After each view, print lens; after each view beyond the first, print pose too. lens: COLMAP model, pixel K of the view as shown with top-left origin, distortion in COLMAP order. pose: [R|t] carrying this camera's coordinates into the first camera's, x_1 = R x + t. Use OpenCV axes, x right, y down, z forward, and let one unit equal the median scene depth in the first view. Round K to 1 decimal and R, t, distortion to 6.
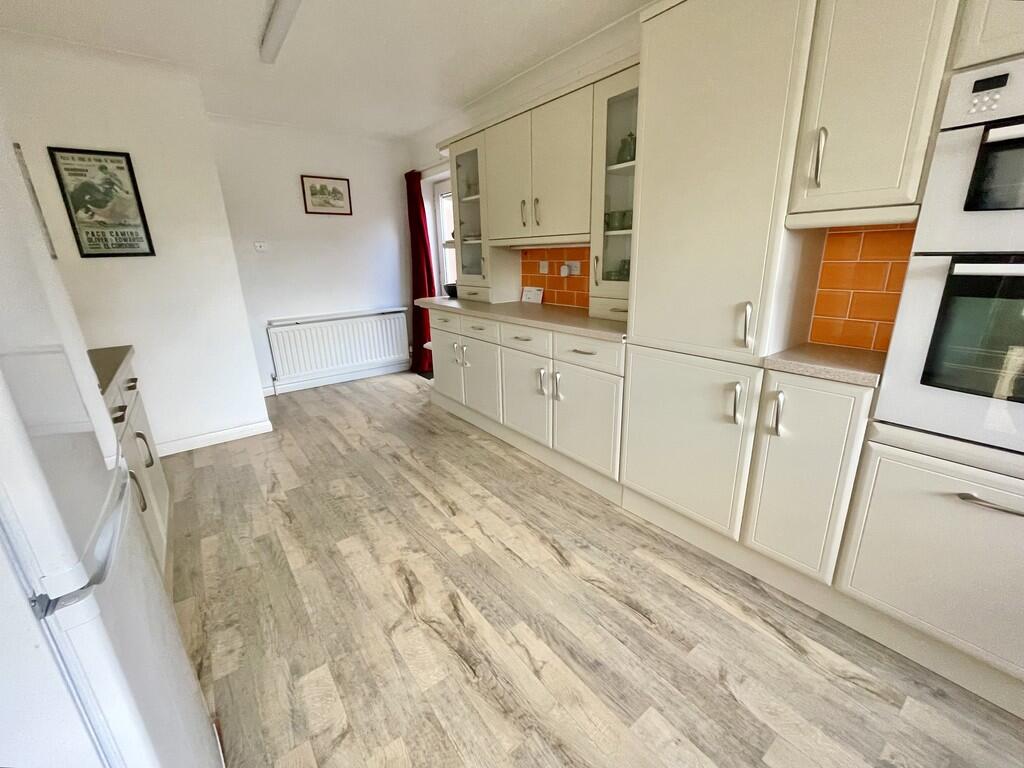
lens RADIAL K [[418.5, 0, 512.0], [0, 418.5, 384.0], [0, 0, 1]] dist [0.000322, 0.000241]
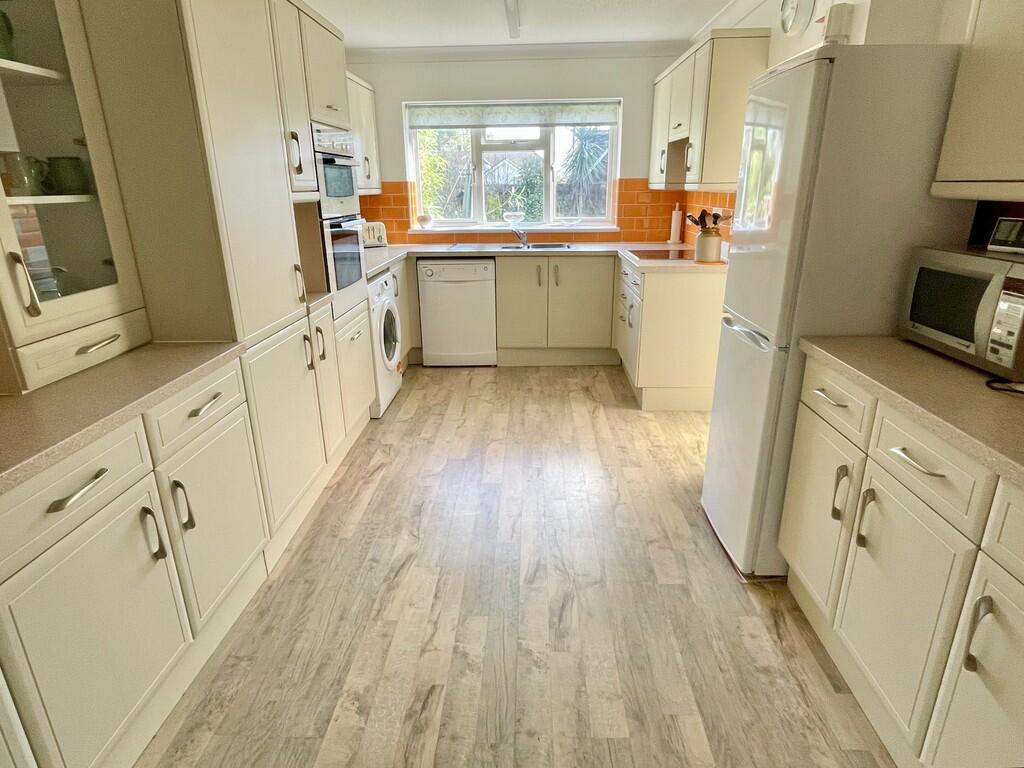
lens RADIAL K [[595.1, 0, 512.0], [0, 595.1, 384.0], [0, 0, 1]] dist [-0.000494, -0.000043]
pose [[-0.772122, -0.168536, 0.612718, -0.751432], [0.220933, 0.832848, 0.507496, -0.483592], [-0.595832, 0.527219, -0.605825, 1.408132]]
